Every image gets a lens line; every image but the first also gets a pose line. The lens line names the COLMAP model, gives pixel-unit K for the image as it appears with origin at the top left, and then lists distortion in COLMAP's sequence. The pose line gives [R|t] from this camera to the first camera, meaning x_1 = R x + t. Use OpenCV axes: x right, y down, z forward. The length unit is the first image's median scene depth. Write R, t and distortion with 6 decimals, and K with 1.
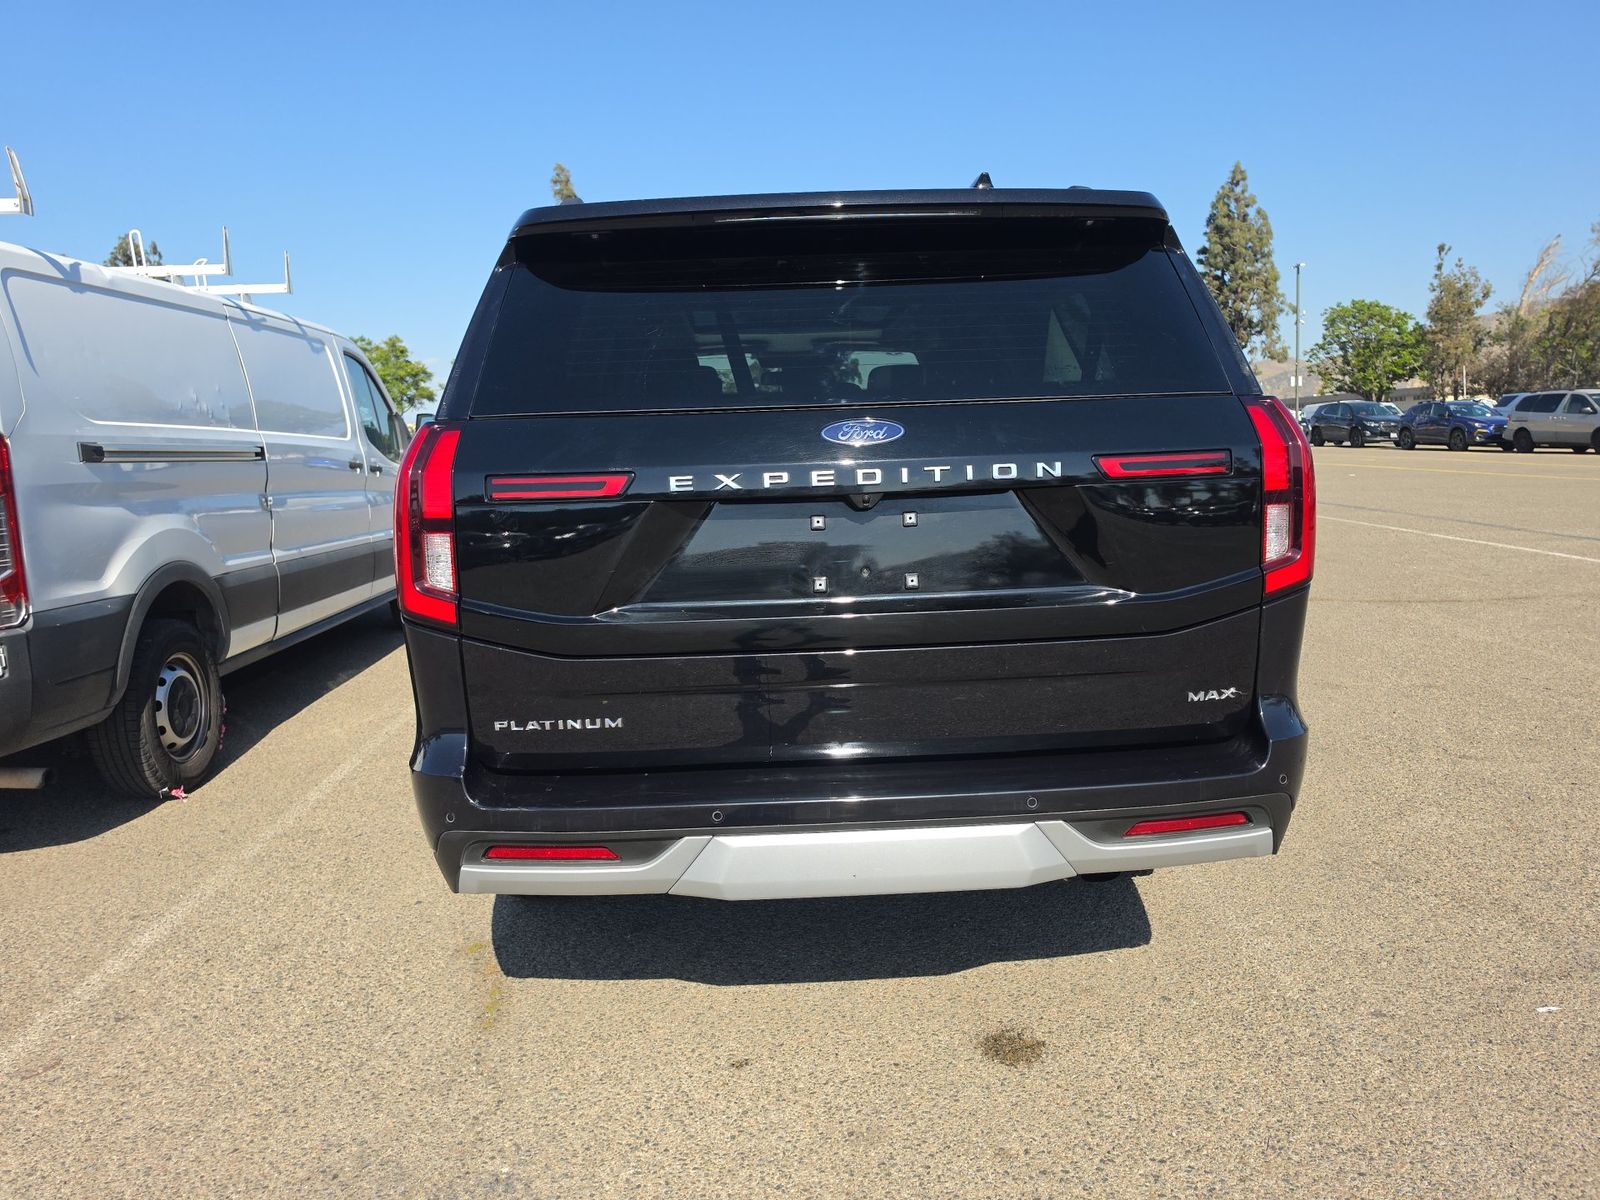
lens RADIAL K [[1190.1, 0, 802.3], [0, 1190.1, 594.8], [0, 0, 1]] dist [0.036035, 0.001596]
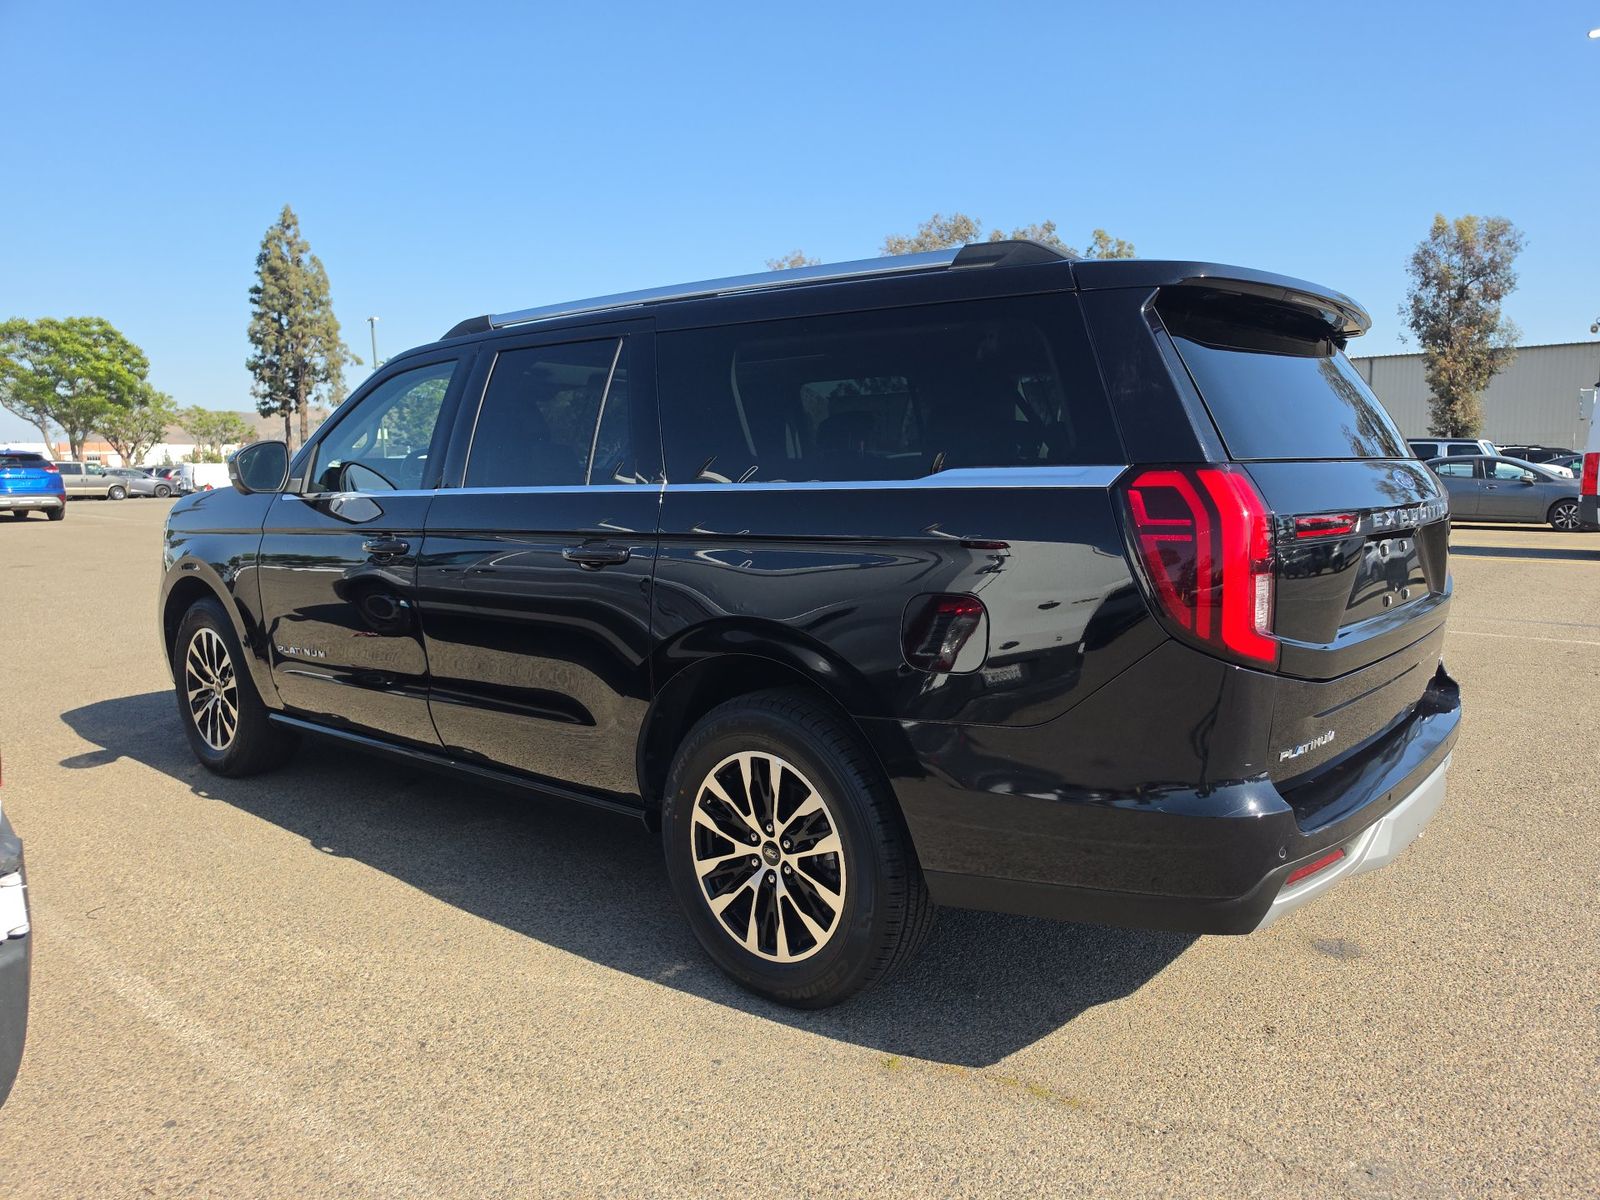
lens RADIAL K [[1190.1, 0, 803.4], [0, 1190.1, 603.4], [0, 0, 1]] dist [0.036035, 0.001596]
pose [[0.659390, -0.069583, 0.748574, -0.115379], [0.094065, 0.995519, 0.009680, -0.006375], [-0.745893, 0.064031, 0.662981, 0.054826]]
